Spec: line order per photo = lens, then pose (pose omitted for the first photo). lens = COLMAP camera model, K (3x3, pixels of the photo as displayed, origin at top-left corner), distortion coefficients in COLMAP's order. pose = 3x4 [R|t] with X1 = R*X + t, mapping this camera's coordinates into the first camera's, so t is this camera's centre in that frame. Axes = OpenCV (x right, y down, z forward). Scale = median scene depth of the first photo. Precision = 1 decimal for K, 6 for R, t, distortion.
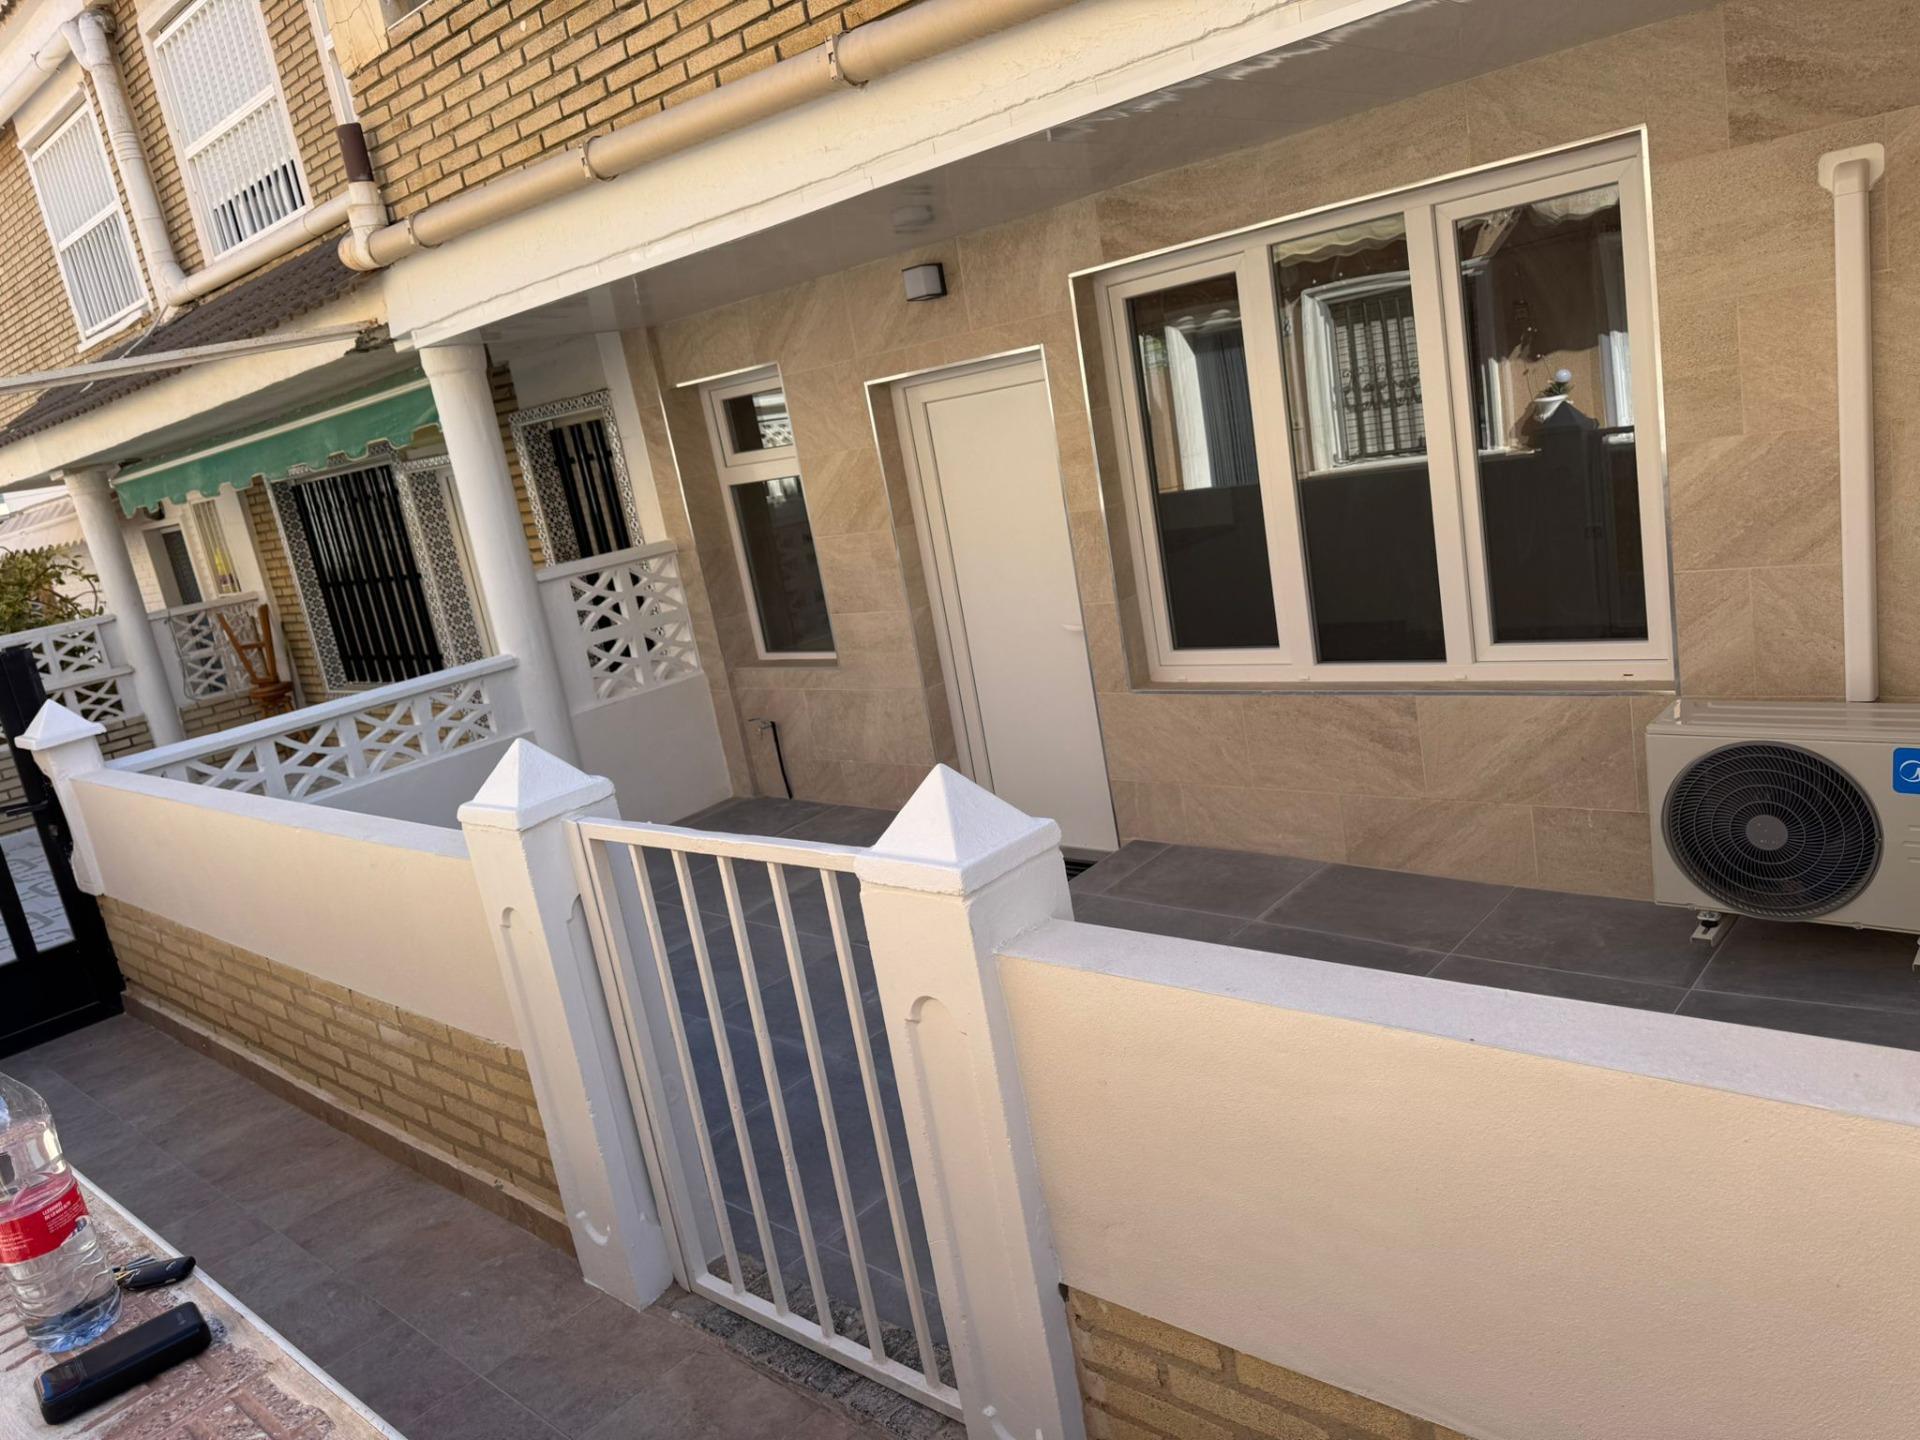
lens RADIAL K [[1343.2, 0, 961.2], [0, 1343.2, 744.8], [0, 0, 1]] dist [0.044432, -0.052256]
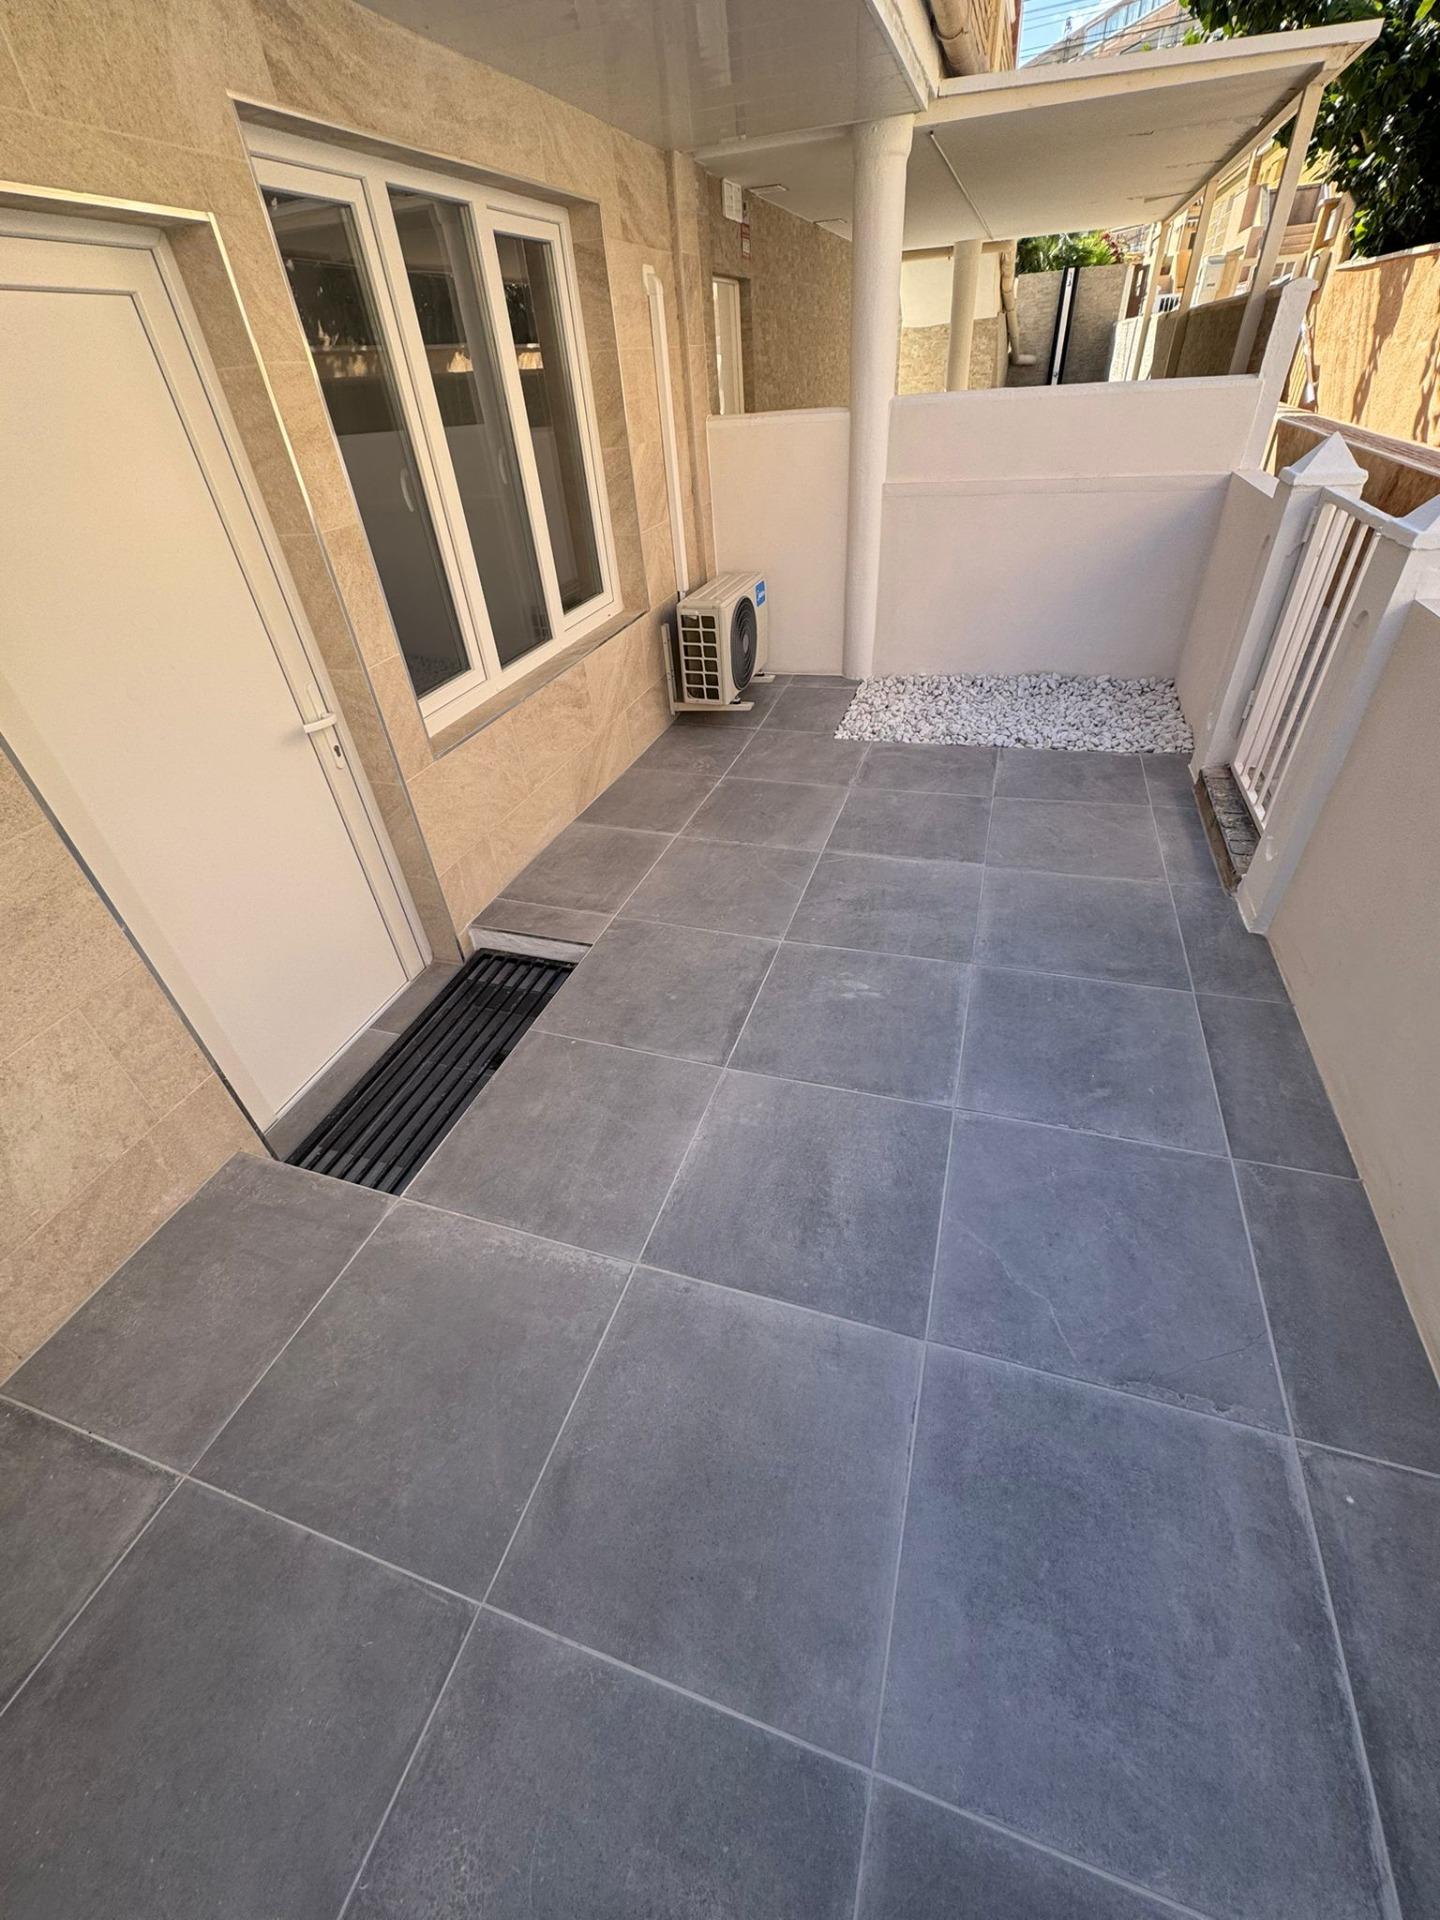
lens RADIAL K [[780.3, 0, 724.5], [0, 780.3, 958.8], [0, 0, 1]] dist [-0.001359, 0.000309]
pose [[-0.387405, -0.384425, 0.837935, -0.440935], [0.355123, 0.776546, 0.520446, -0.142801], [-0.850767, 0.499194, -0.164320, 1.034555]]
